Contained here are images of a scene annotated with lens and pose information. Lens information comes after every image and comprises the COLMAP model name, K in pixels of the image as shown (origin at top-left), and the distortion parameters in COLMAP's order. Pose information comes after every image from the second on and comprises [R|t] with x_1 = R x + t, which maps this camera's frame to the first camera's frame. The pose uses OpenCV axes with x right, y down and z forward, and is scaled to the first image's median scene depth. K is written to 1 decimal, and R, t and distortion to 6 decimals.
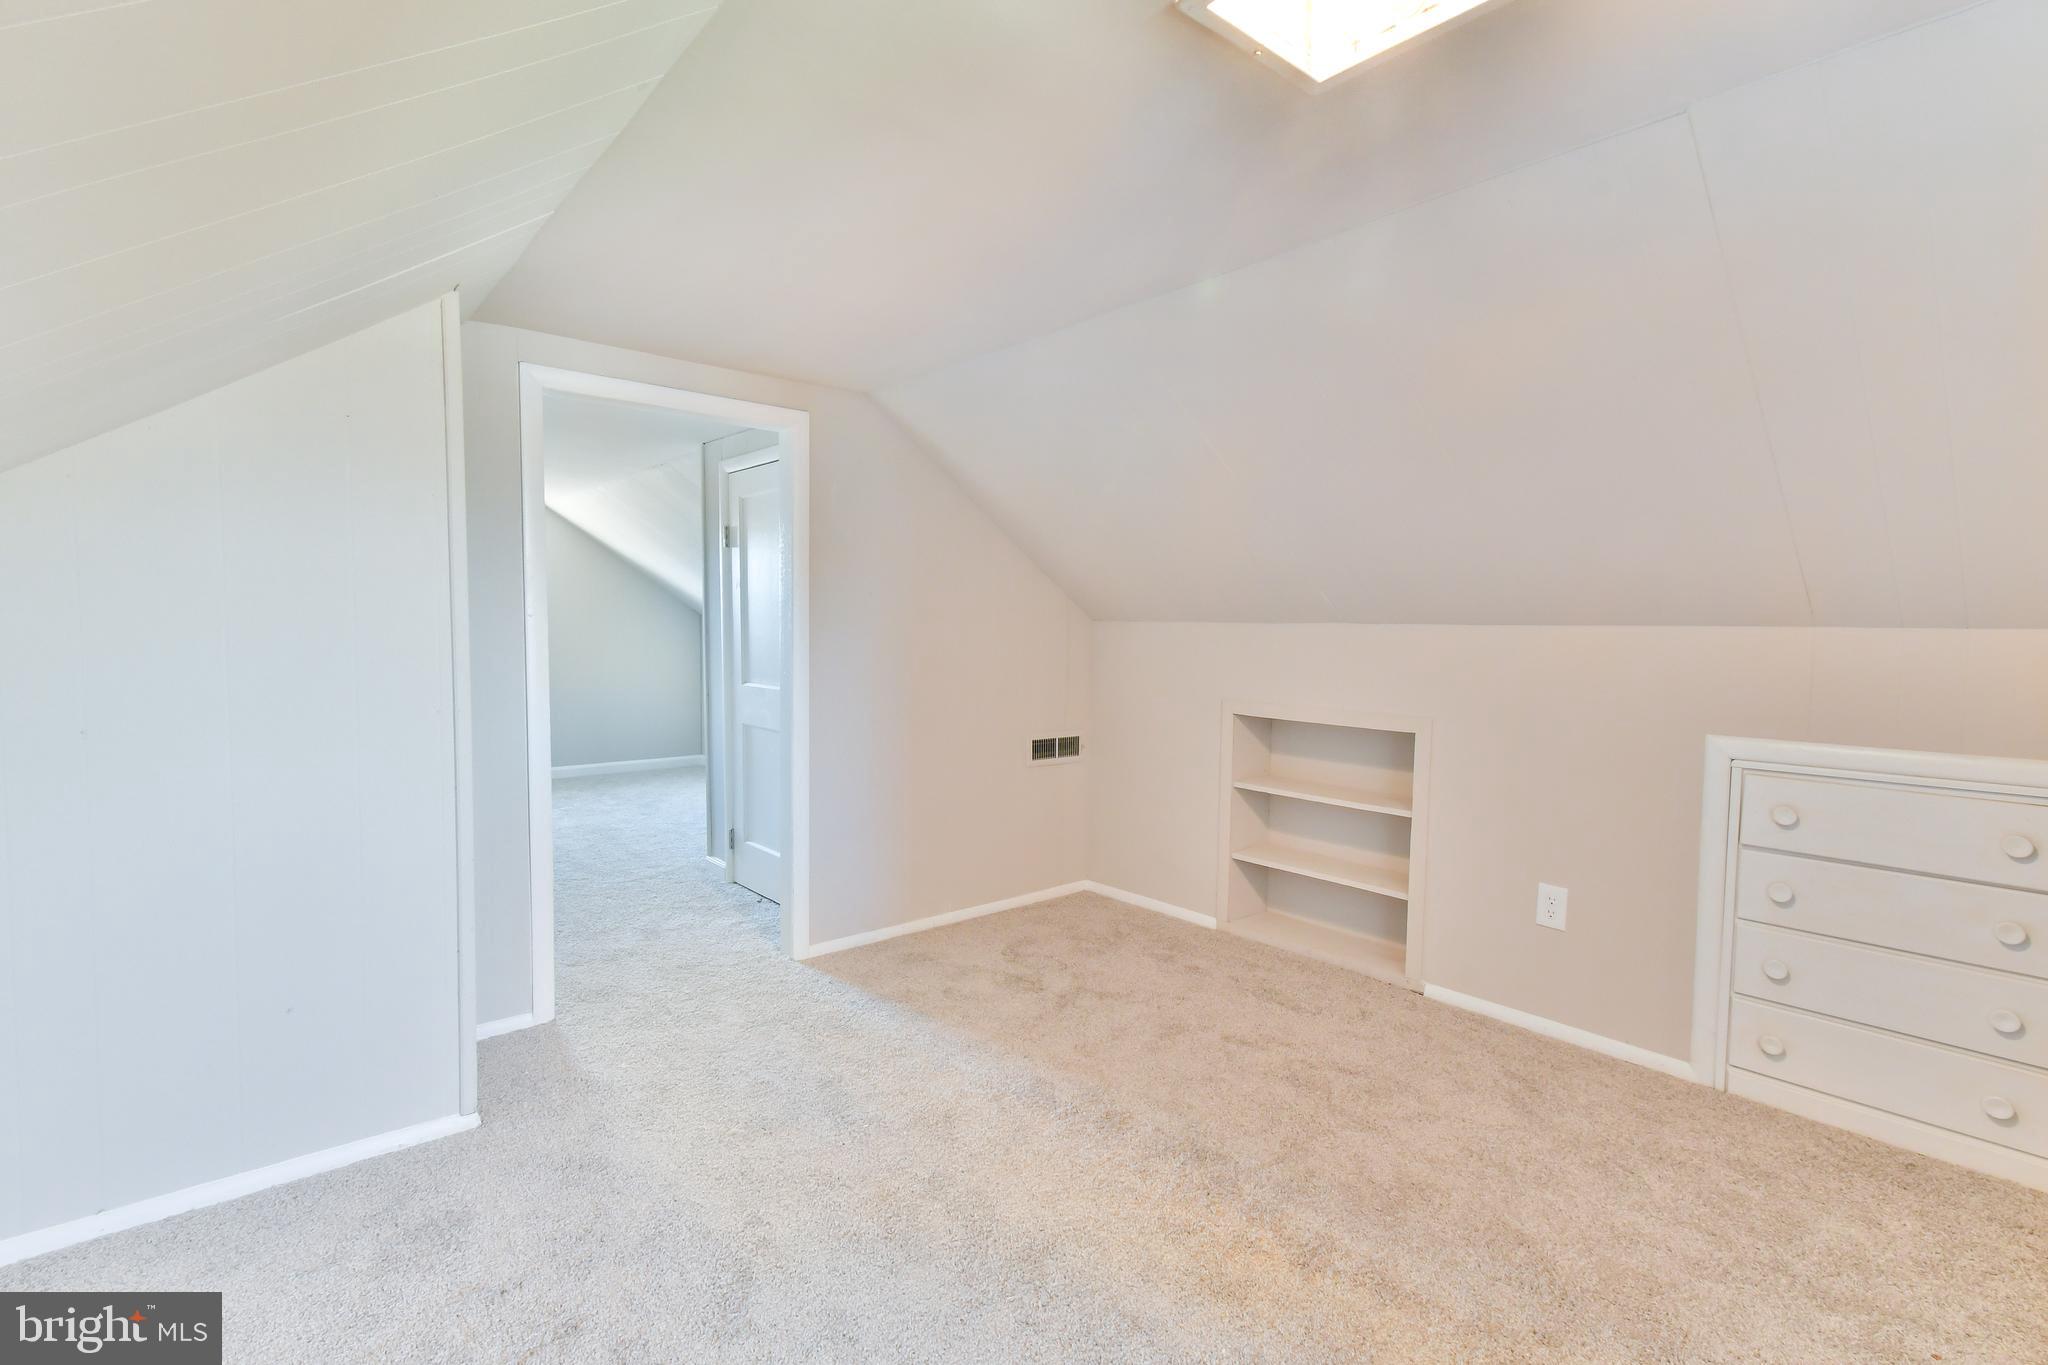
lens RADIAL K [[927.5, 0, 1019.7], [0, 927.5, 679.3], [0, 0, 1]] dist [0.020226, -0.000138]
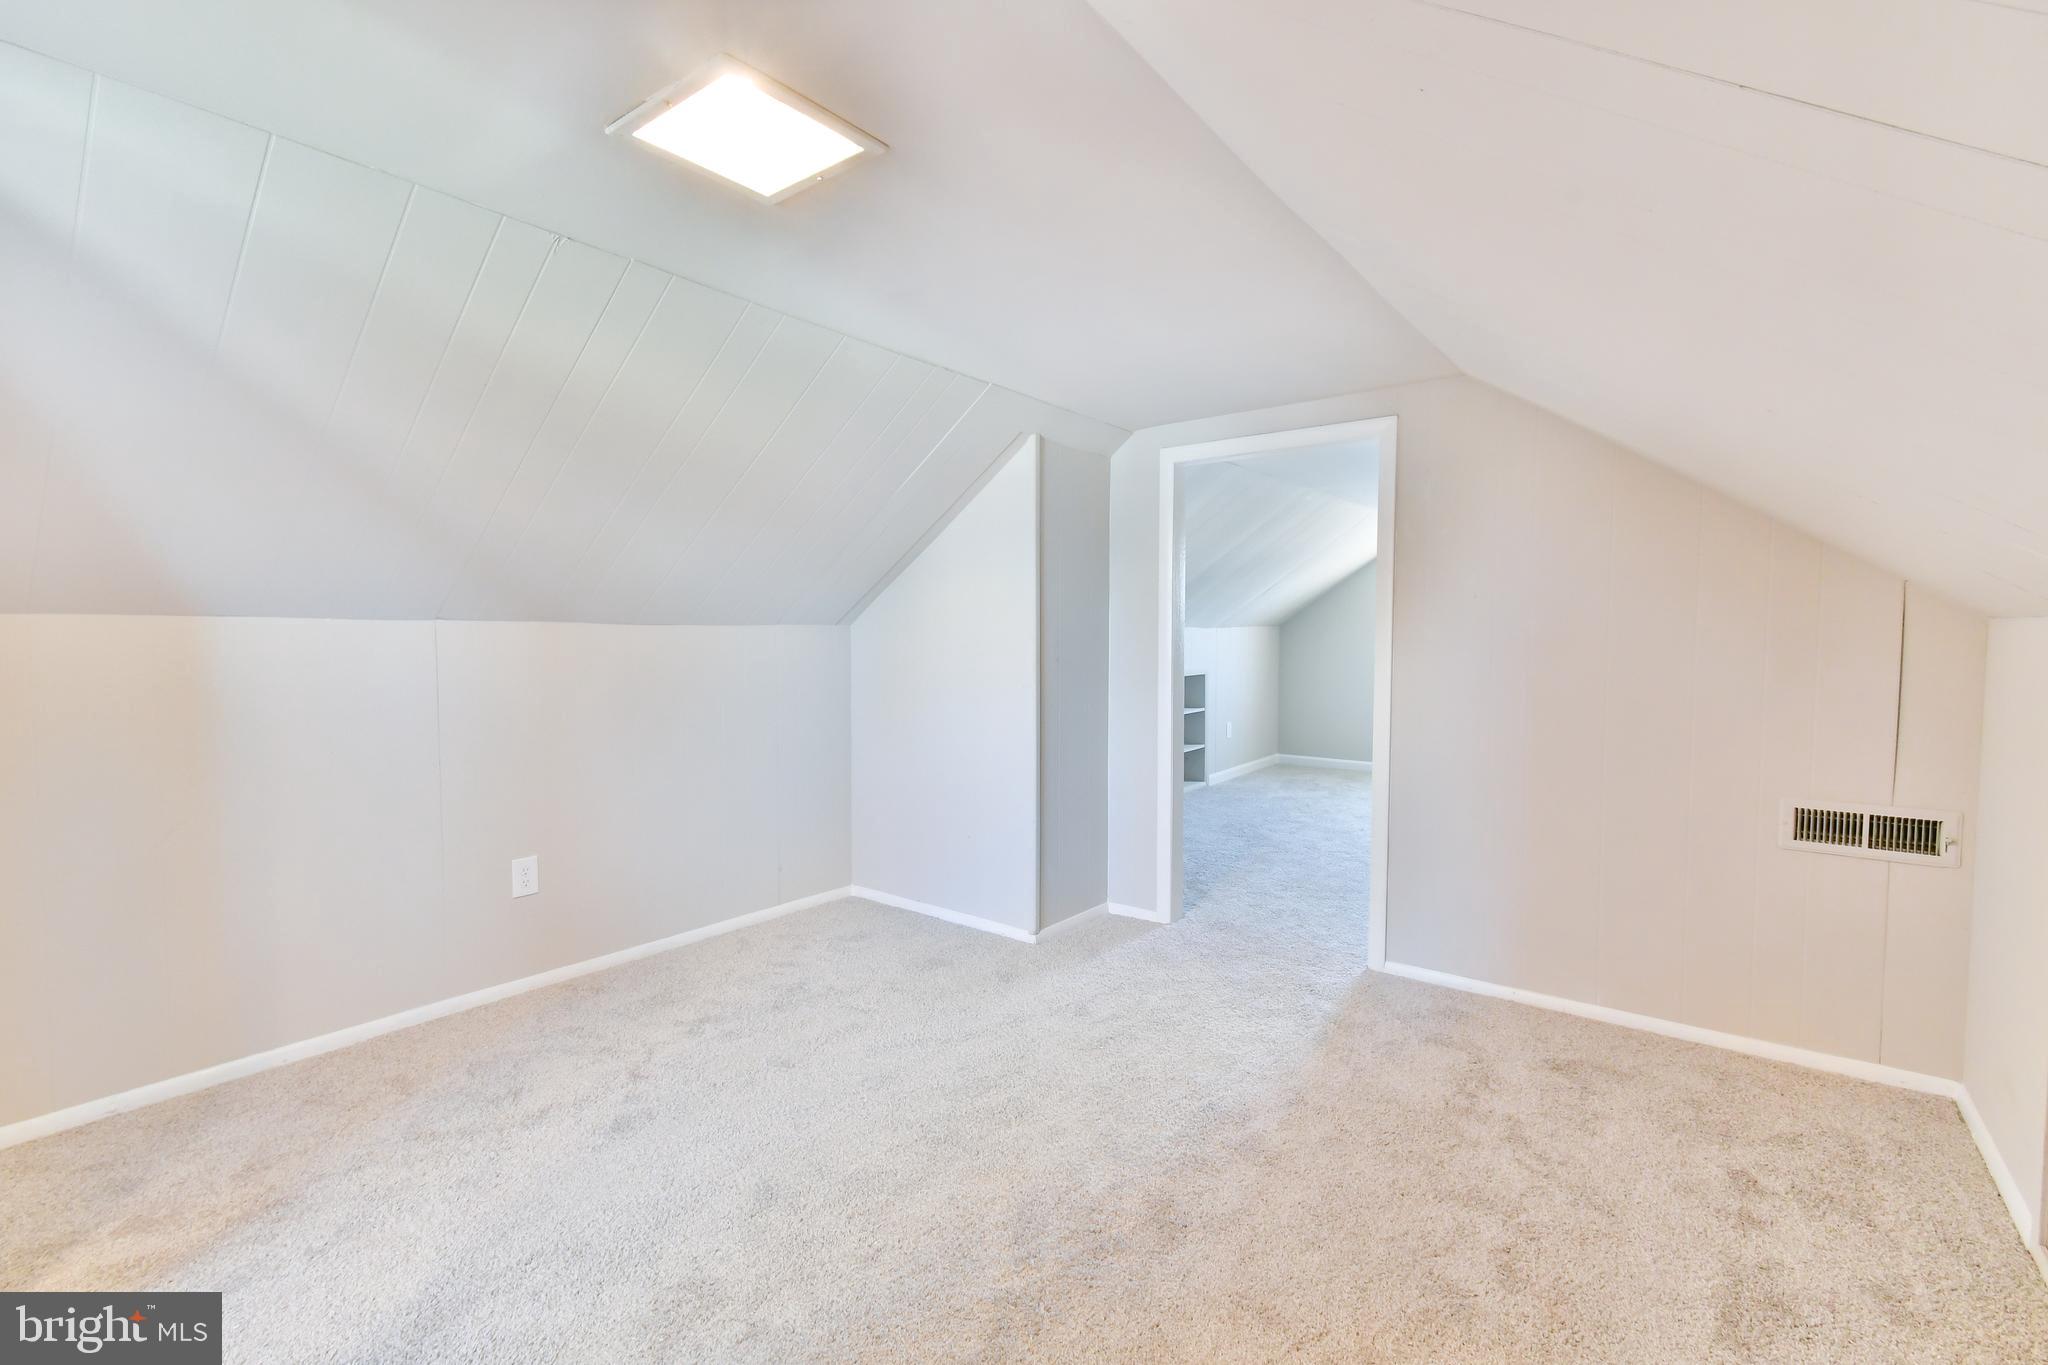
lens RADIAL K [[927.5, 0, 1019.7], [0, 927.5, 679.3], [0, 0, 1]] dist [0.020226, -0.000138]
pose [[0.224274, 0.049803, -0.973253, 0.608995], [-0.055695, 0.997716, 0.038221, -0.021018], [0.972933, 0.045633, 0.226535, 0.388805]]
